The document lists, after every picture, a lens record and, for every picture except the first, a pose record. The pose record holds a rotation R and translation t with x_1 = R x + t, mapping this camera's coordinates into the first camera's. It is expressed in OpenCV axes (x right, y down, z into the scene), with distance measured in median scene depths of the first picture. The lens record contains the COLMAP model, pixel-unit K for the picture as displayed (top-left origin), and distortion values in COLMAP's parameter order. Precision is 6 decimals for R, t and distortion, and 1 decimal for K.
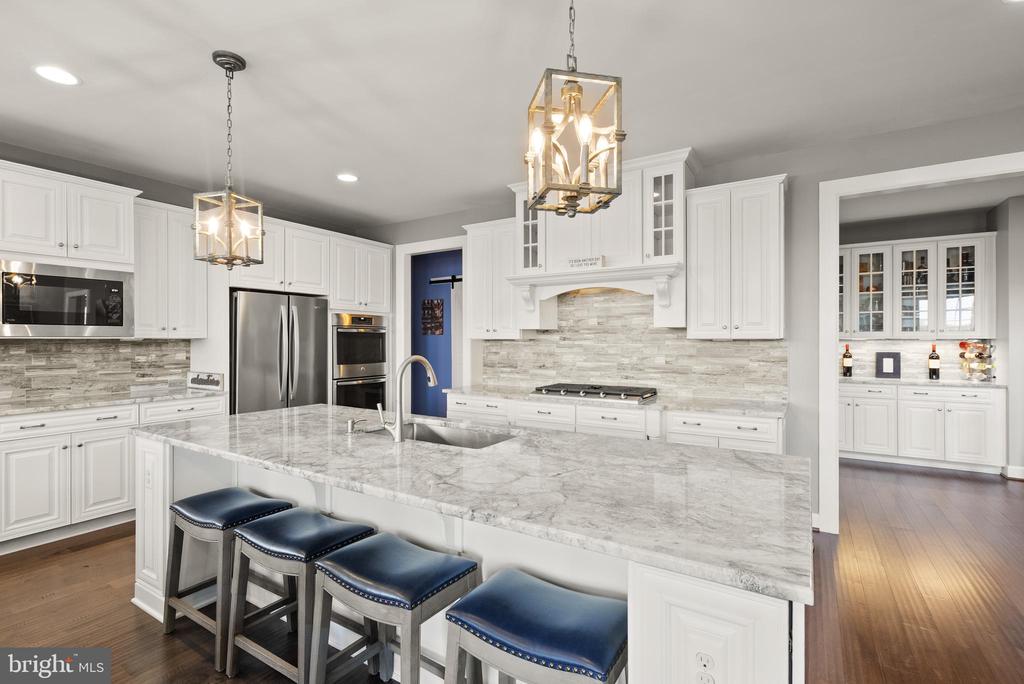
lens RADIAL K [[476.6, 0, 512.5], [0, 476.6, 336.9], [0, 0, 1]] dist [-0.006231, 0.002498]
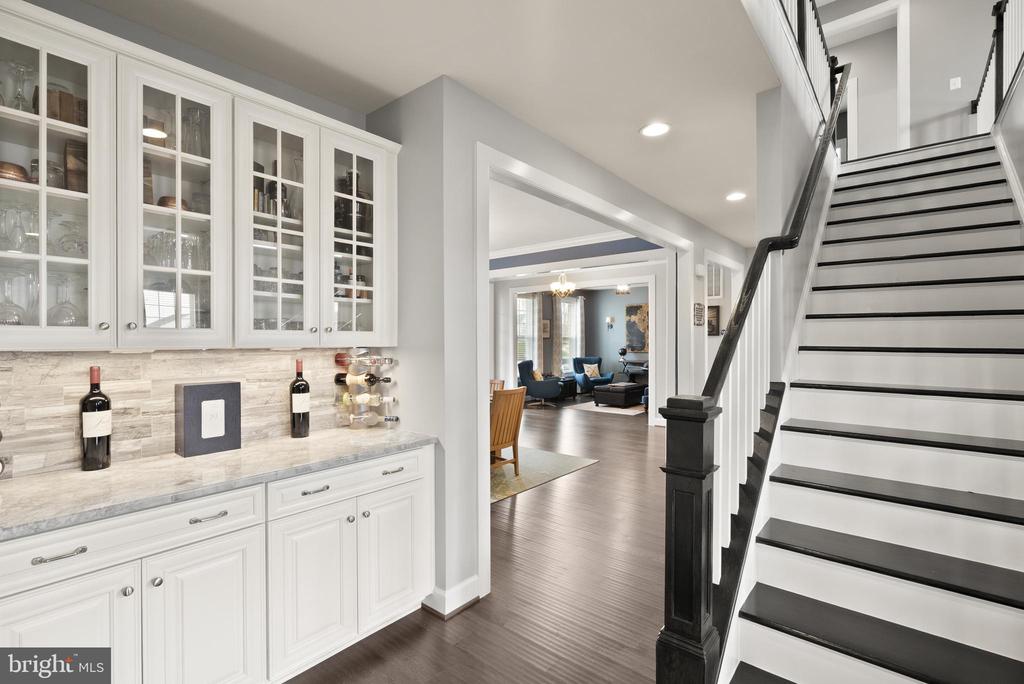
lens RADIAL K [[476.6, 0, 513.4], [0, 476.6, 342.6], [0, 0, 1]] dist [-0.006231, 0.002498]
pose [[0.133709, -0.003677, 0.991014, 0.454844], [-0.007131, 0.999964, 0.004672, -0.004076], [-0.990995, -0.007692, 0.133678, 0.723723]]
